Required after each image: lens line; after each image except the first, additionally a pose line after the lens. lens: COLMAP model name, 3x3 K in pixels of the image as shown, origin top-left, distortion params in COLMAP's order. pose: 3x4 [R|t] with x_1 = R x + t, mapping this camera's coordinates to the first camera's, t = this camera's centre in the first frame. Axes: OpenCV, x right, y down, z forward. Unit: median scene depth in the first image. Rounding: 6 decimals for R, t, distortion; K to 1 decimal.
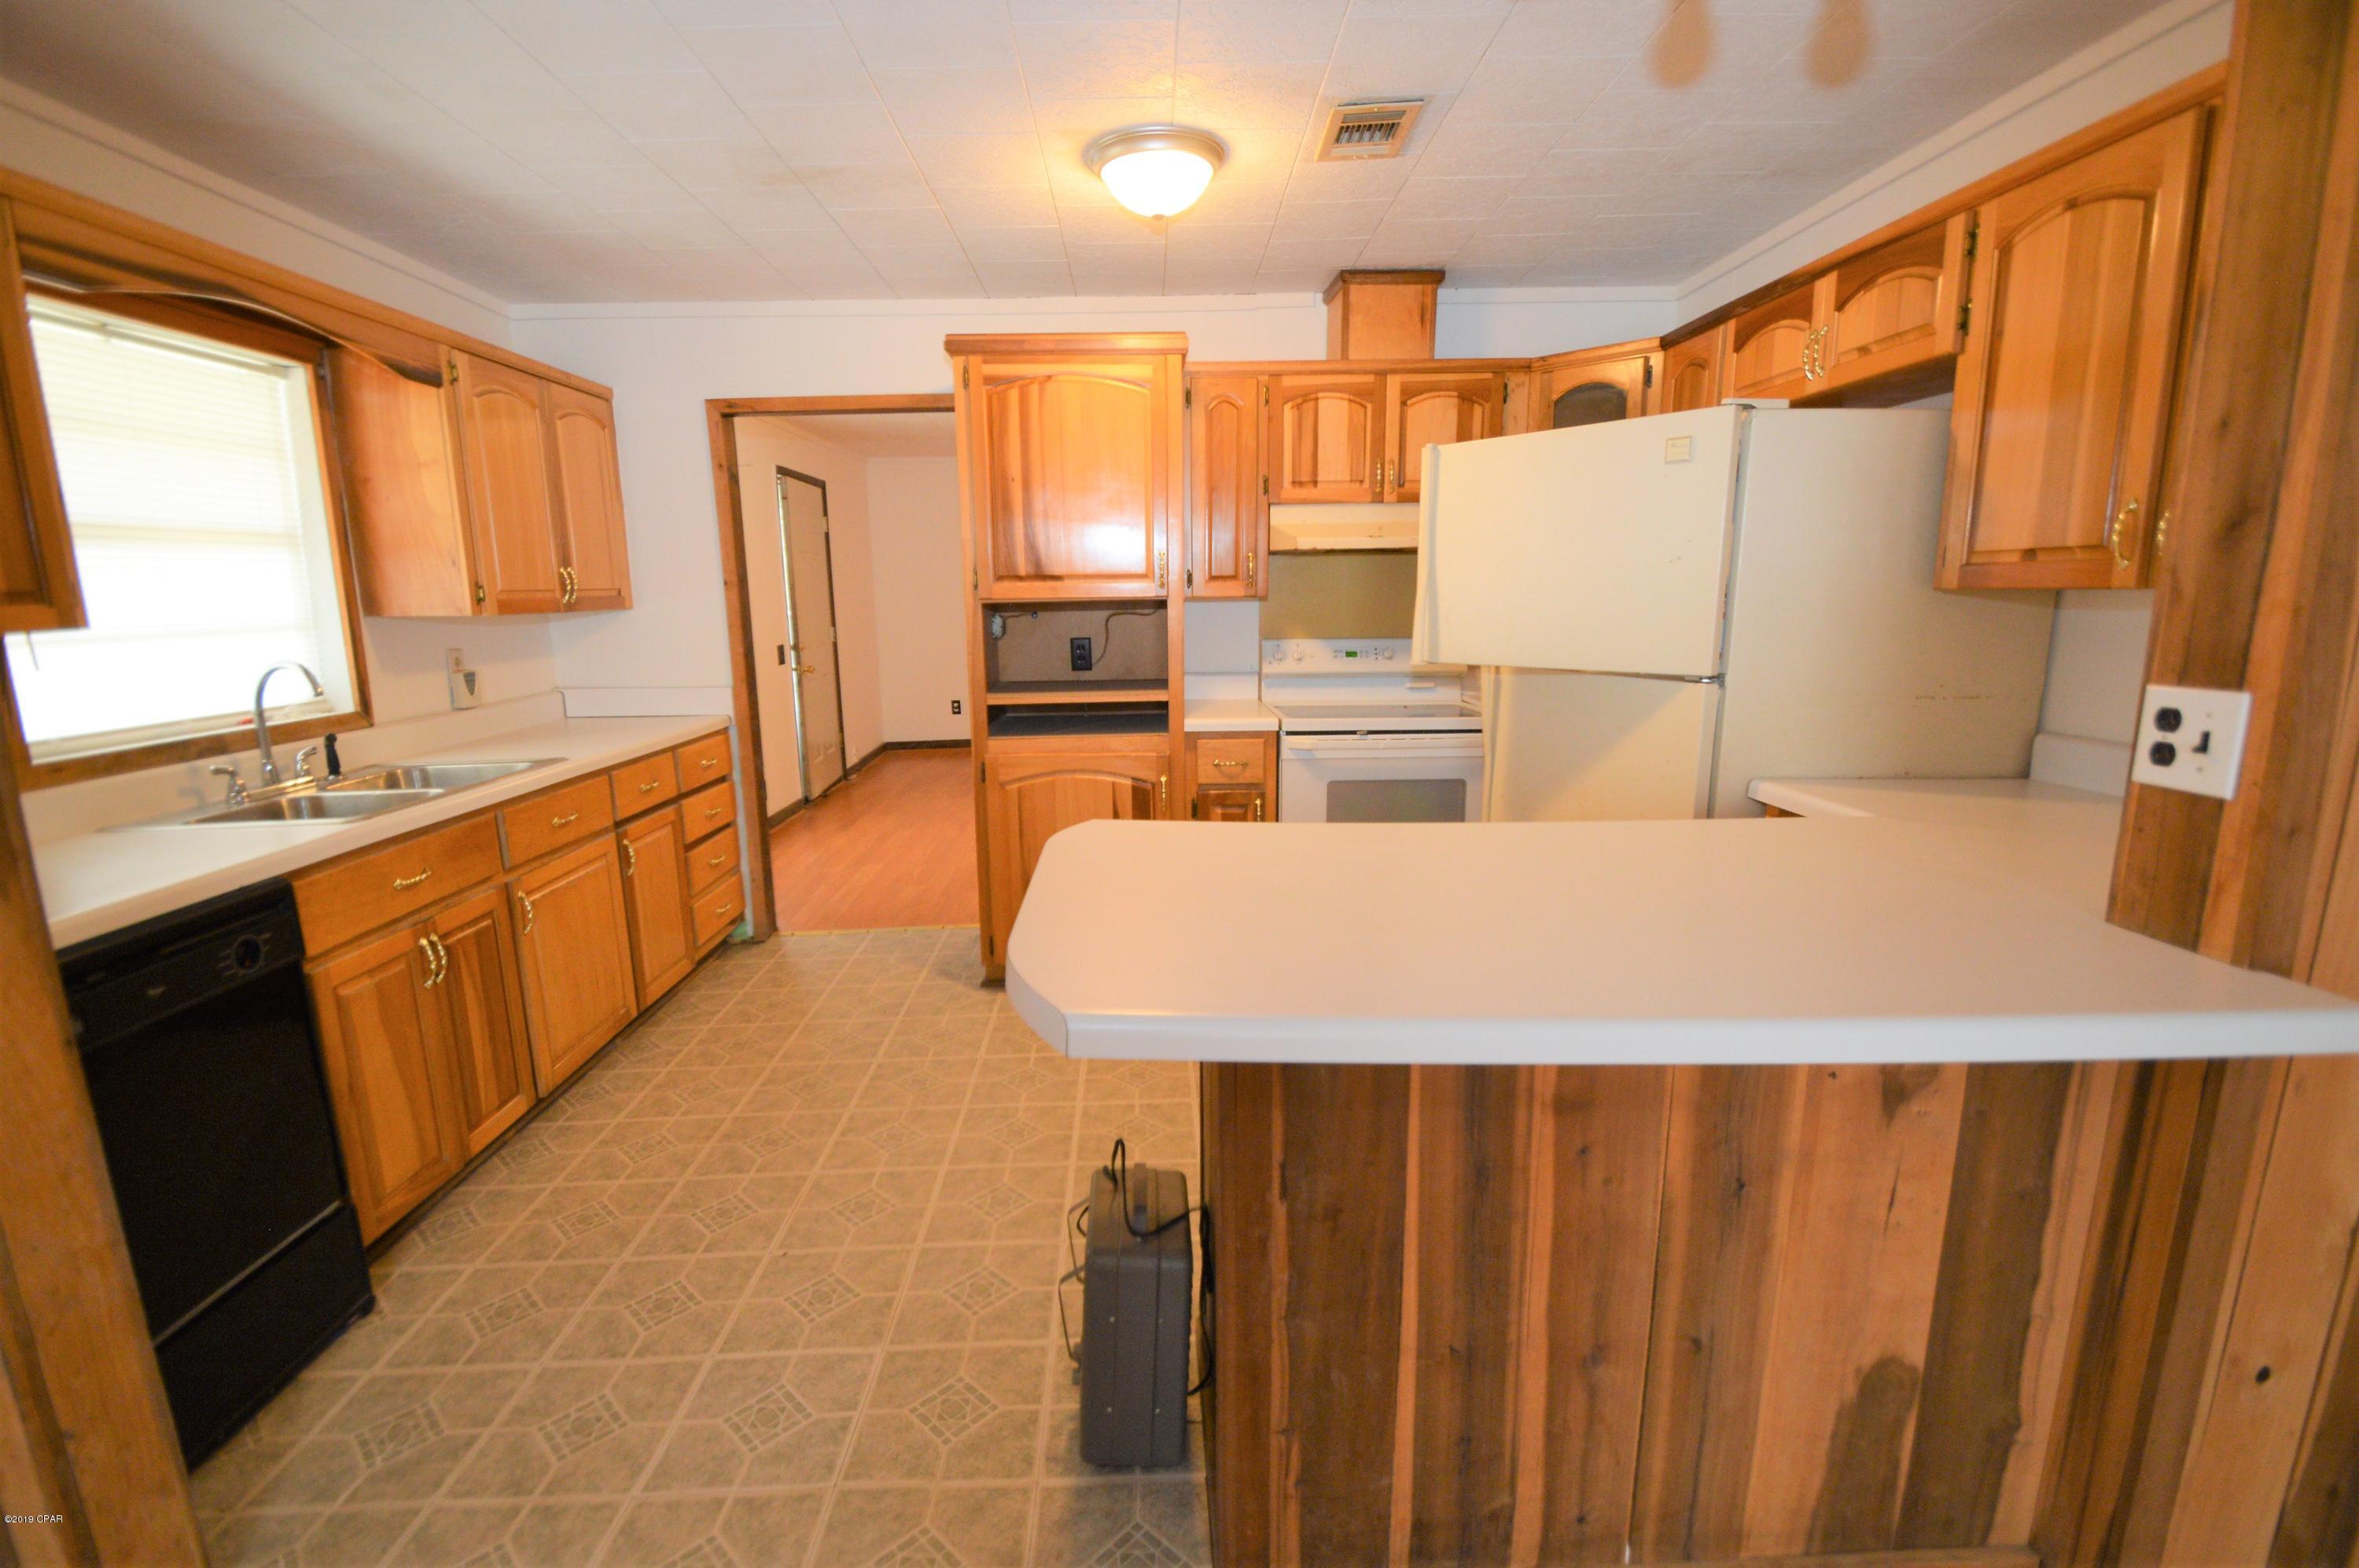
lens RADIAL K [[1050.9, 0, 1156.7], [0, 1050.9, 793.9], [0, 0, 1]] dist [0.019815, -0.020047]
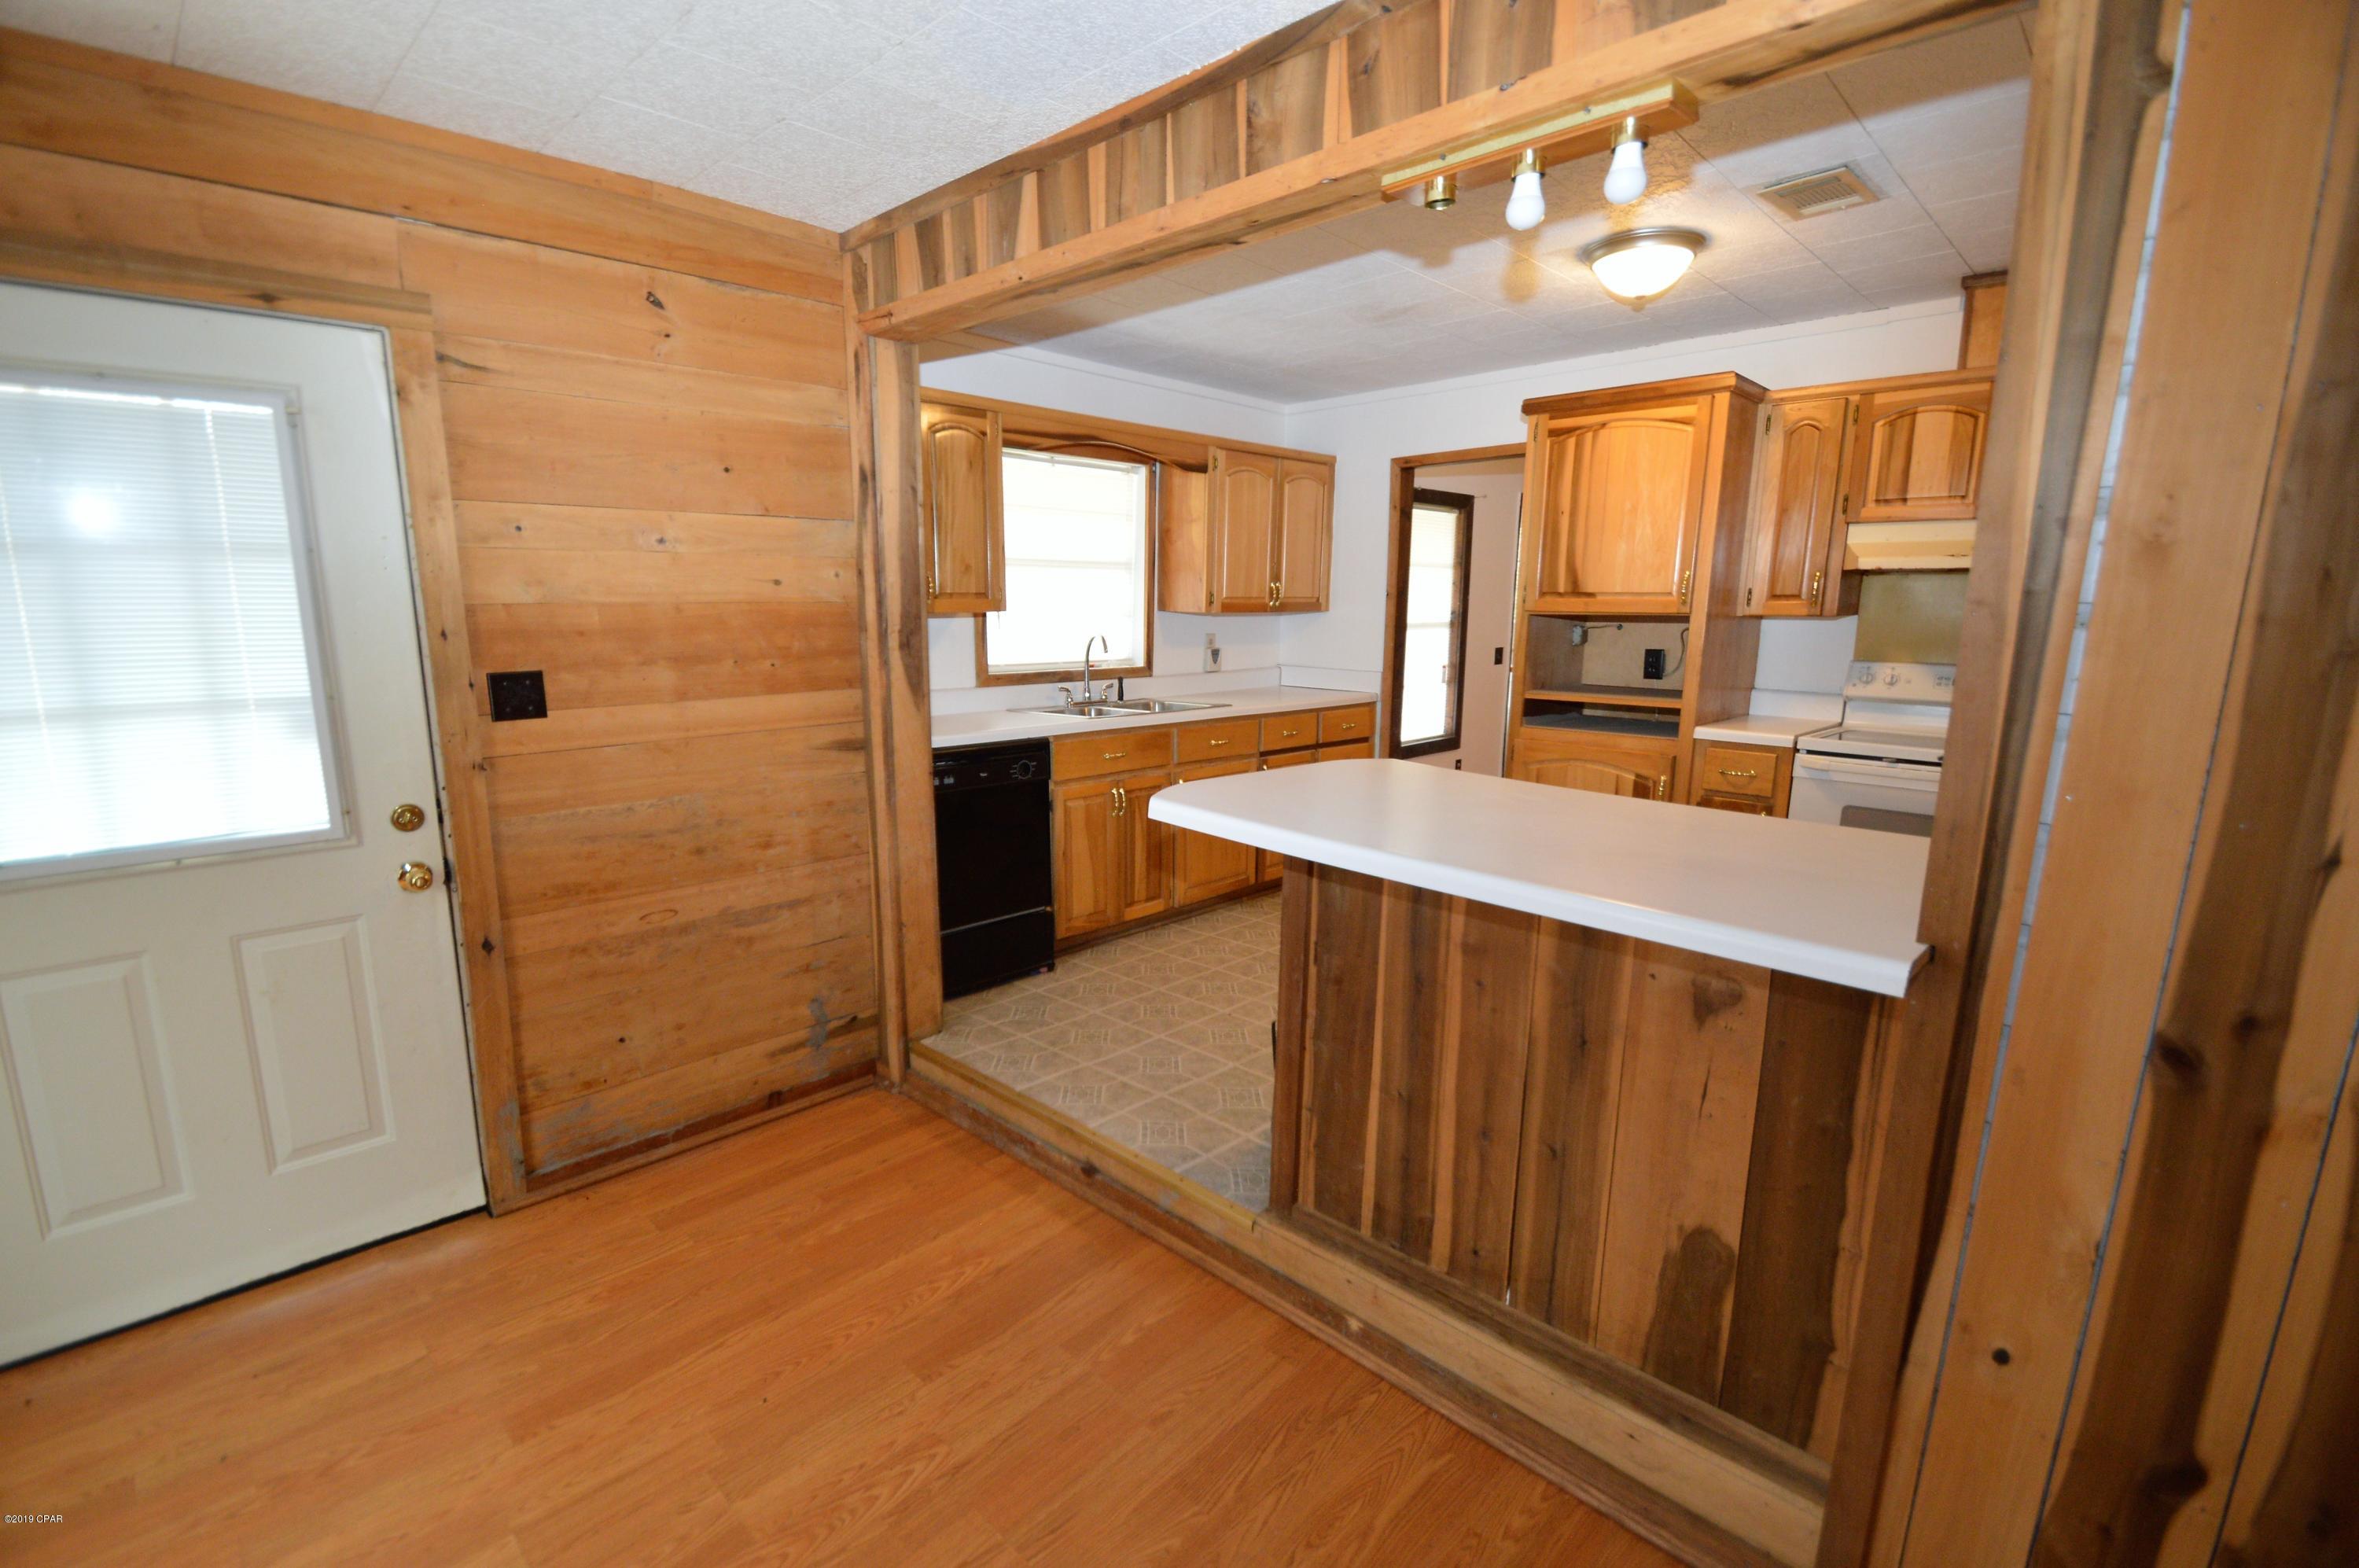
lens RADIAL K [[1050.9, 0, 1156.7], [0, 1050.9, 793.9], [0, 0, 1]] dist [0.019815, -0.020047]
pose [[0.696908, 0.149638, -0.701375, 0.539592], [-0.155611, 0.986241, 0.055794, 0.029869], [0.700074, 0.070258, 0.710605, -0.198625]]
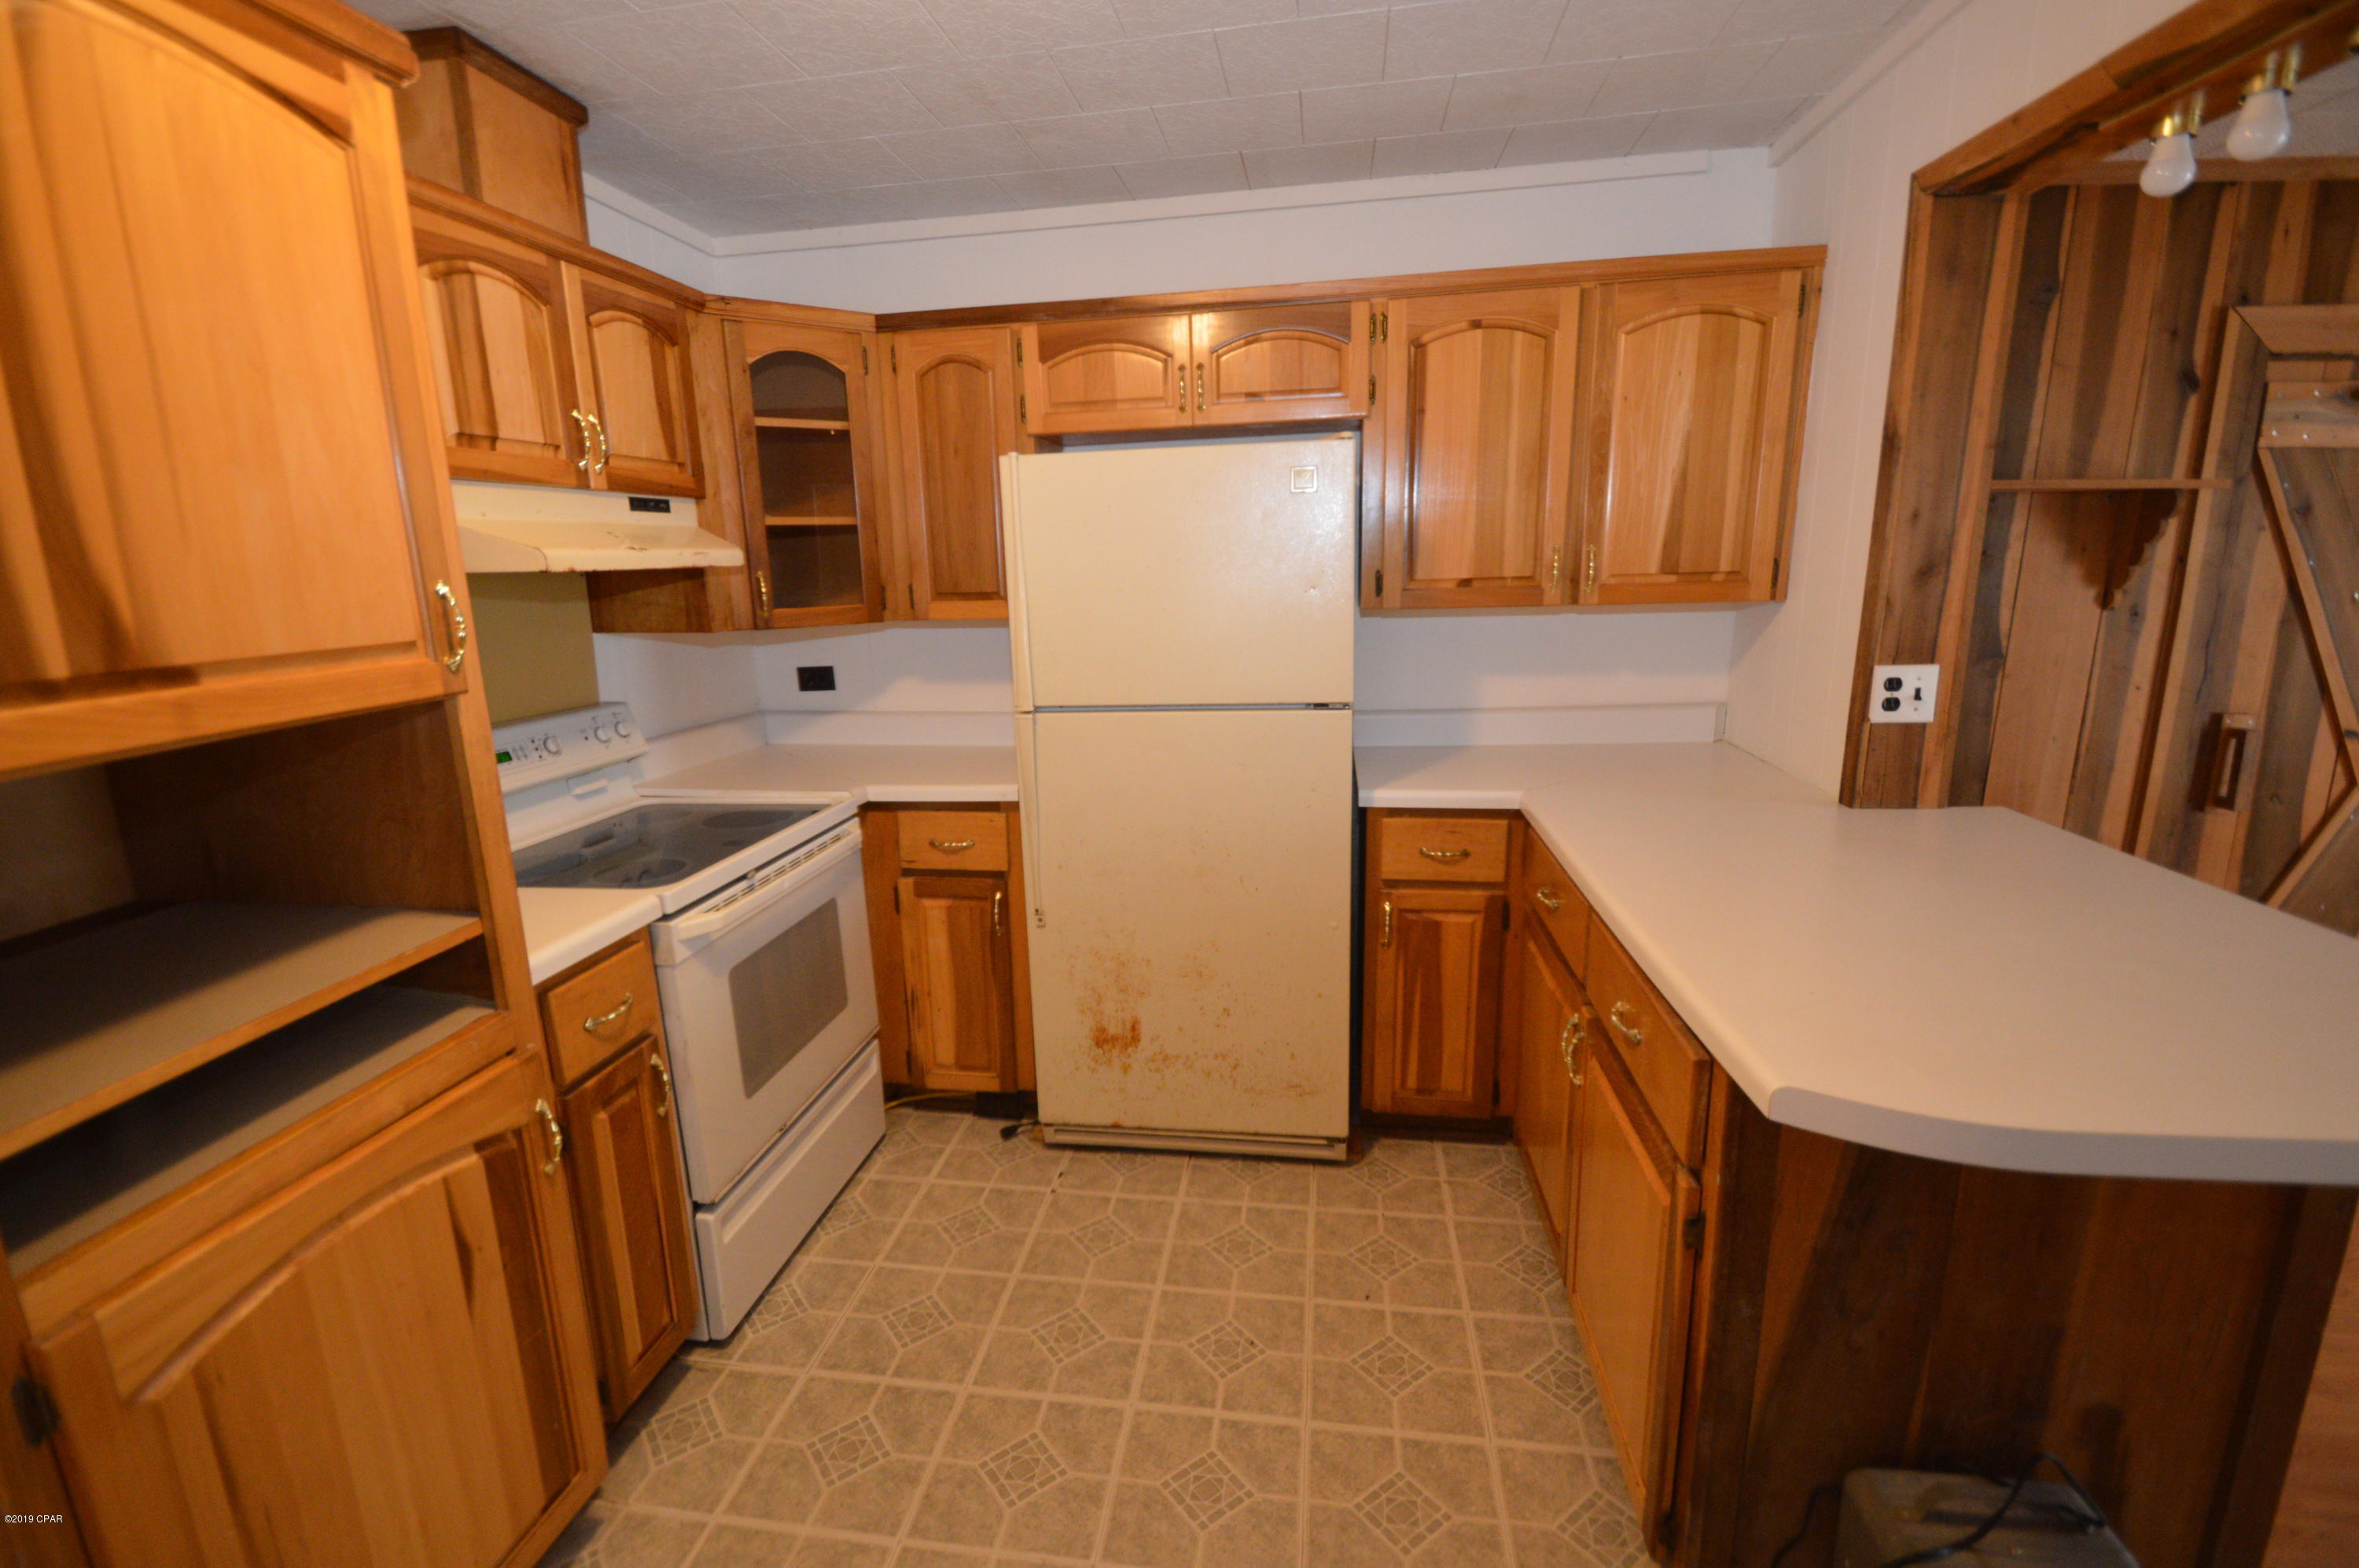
lens RADIAL K [[1050.9, 0, 1156.7], [0, 1050.9, 793.9], [0, 0, 1]] dist [0.019815, -0.020047]
pose [[0.173913, -0.209957, 0.962119, -0.443348], [0.210588, 0.962336, 0.171938, -0.208199], [-0.961981, 0.172709, 0.211577, 0.843445]]
